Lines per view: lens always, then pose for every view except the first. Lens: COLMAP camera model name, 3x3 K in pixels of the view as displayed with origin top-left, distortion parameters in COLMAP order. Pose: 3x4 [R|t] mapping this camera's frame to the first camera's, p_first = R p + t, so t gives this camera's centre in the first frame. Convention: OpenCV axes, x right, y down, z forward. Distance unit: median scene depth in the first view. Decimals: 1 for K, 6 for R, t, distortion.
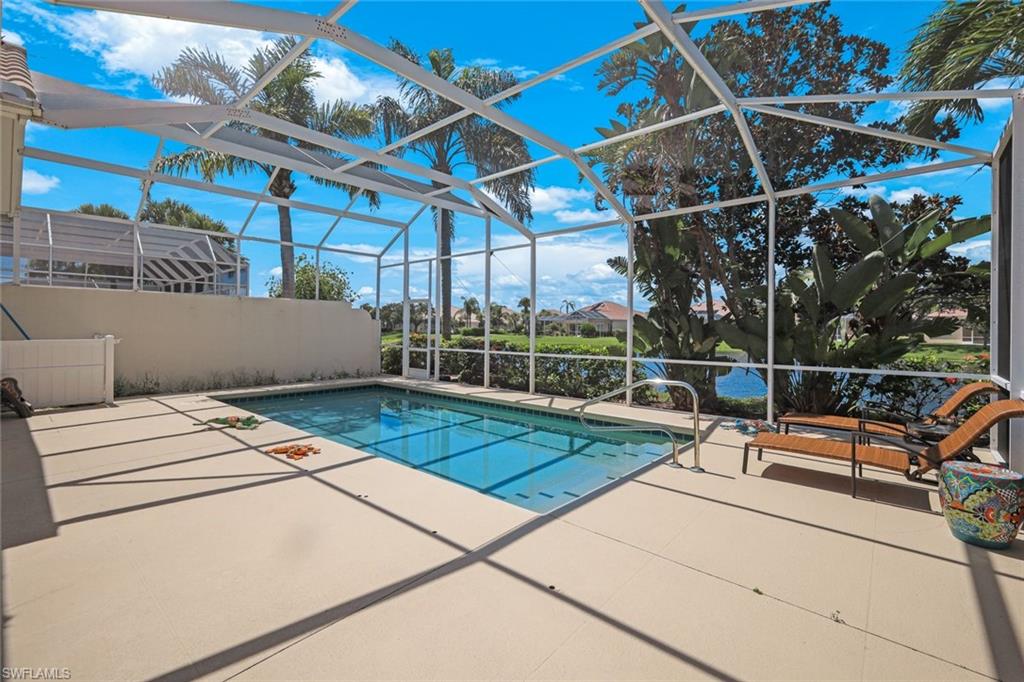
lens RADIAL K [[449.1, 0, 509.0], [0, 449.1, 333.7], [0, 0, 1]] dist [0.001921, -0.000063]
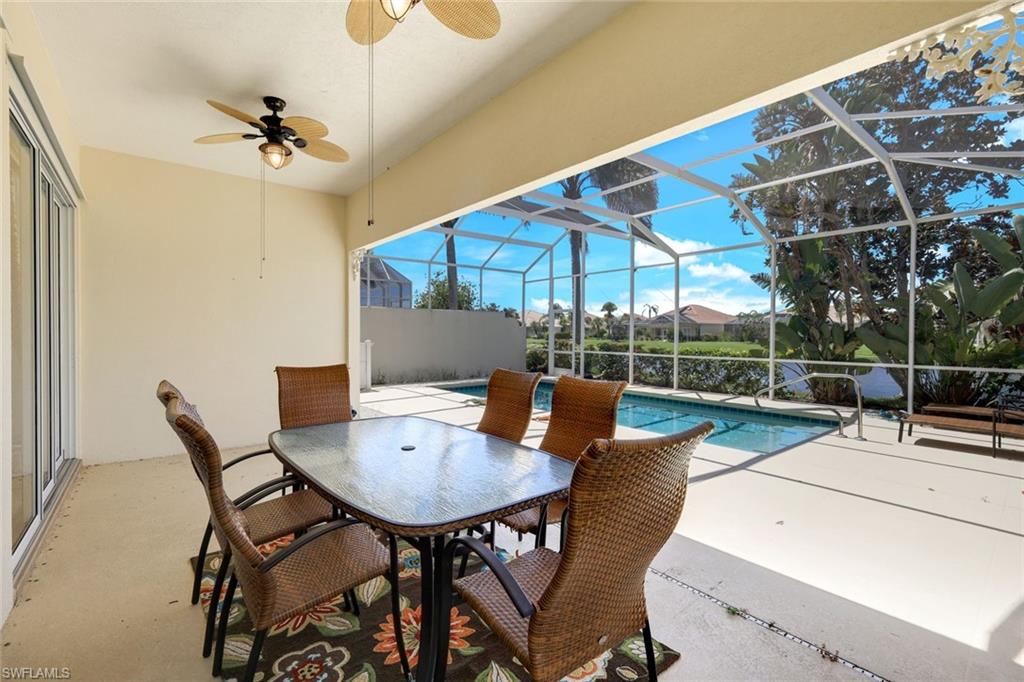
lens RADIAL K [[450.3, 0, 510.5], [0, 450.3, 343.3], [0, 0, 1]] dist [0.000538, 0.000475]
pose [[0.987017, 0.000631, -0.160612, -0.214592], [0.001188, 0.999936, 0.011225, -0.001865], [0.160609, -0.011270, 0.986954, -0.270781]]
